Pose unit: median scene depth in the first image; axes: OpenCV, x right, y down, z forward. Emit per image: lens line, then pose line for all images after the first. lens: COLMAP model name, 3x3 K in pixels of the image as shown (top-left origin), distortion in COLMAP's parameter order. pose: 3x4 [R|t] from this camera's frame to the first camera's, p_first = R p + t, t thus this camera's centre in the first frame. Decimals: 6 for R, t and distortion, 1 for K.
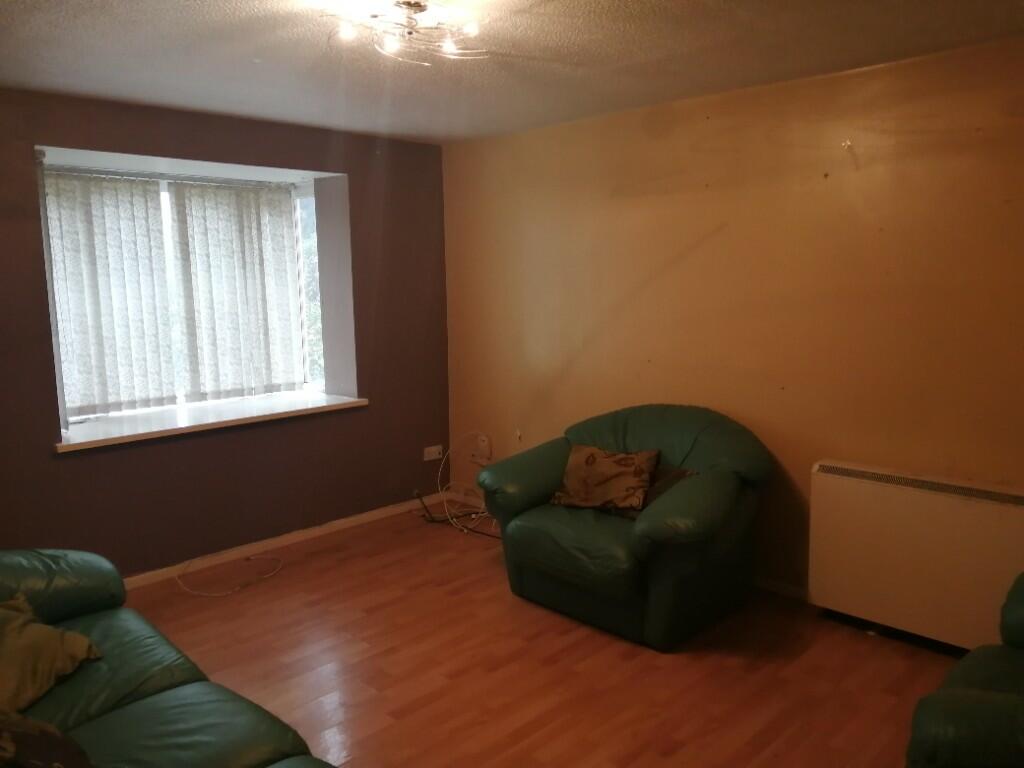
lens RADIAL K [[782.7, 0, 511.0], [0, 782.7, 383.1], [0, 0, 1]] dist [-0.004142, -0.005987]
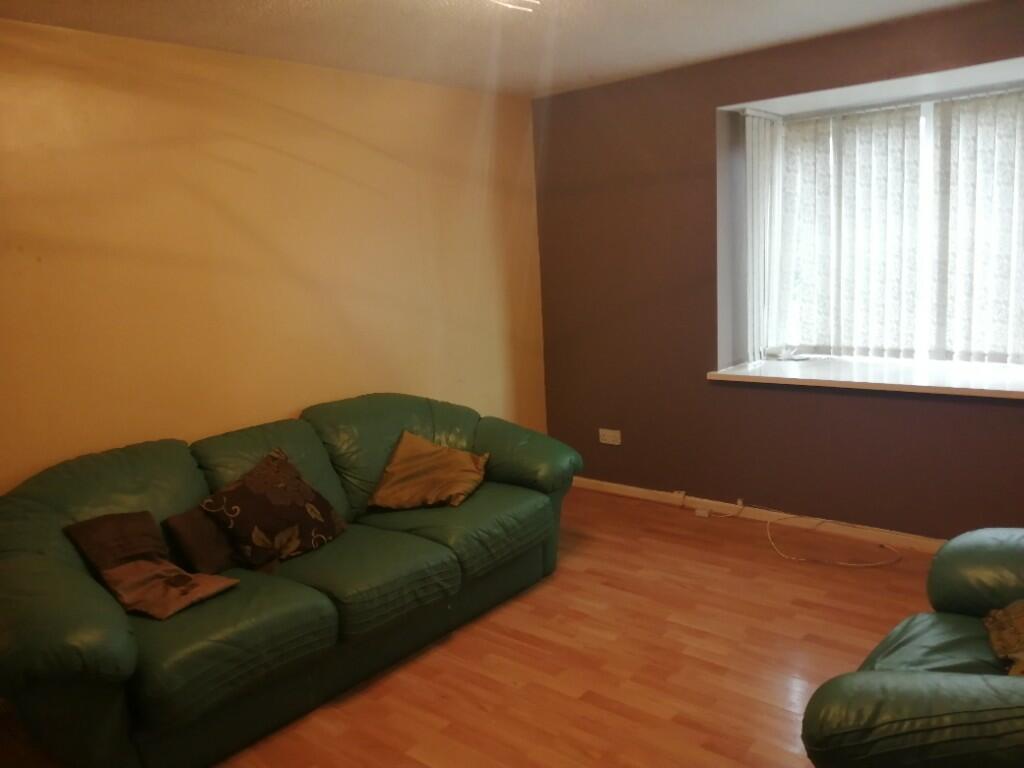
lens RADIAL K [[782.7, 0, 511.1], [0, 782.7, 384.5], [0, 0, 1]] dist [-0.004142, -0.005987]
pose [[0.099006, 0.178450, -0.978955, 0.410885], [-0.082324, 0.981885, 0.170659, -0.059699], [0.991676, 0.063695, 0.111903, 0.454551]]
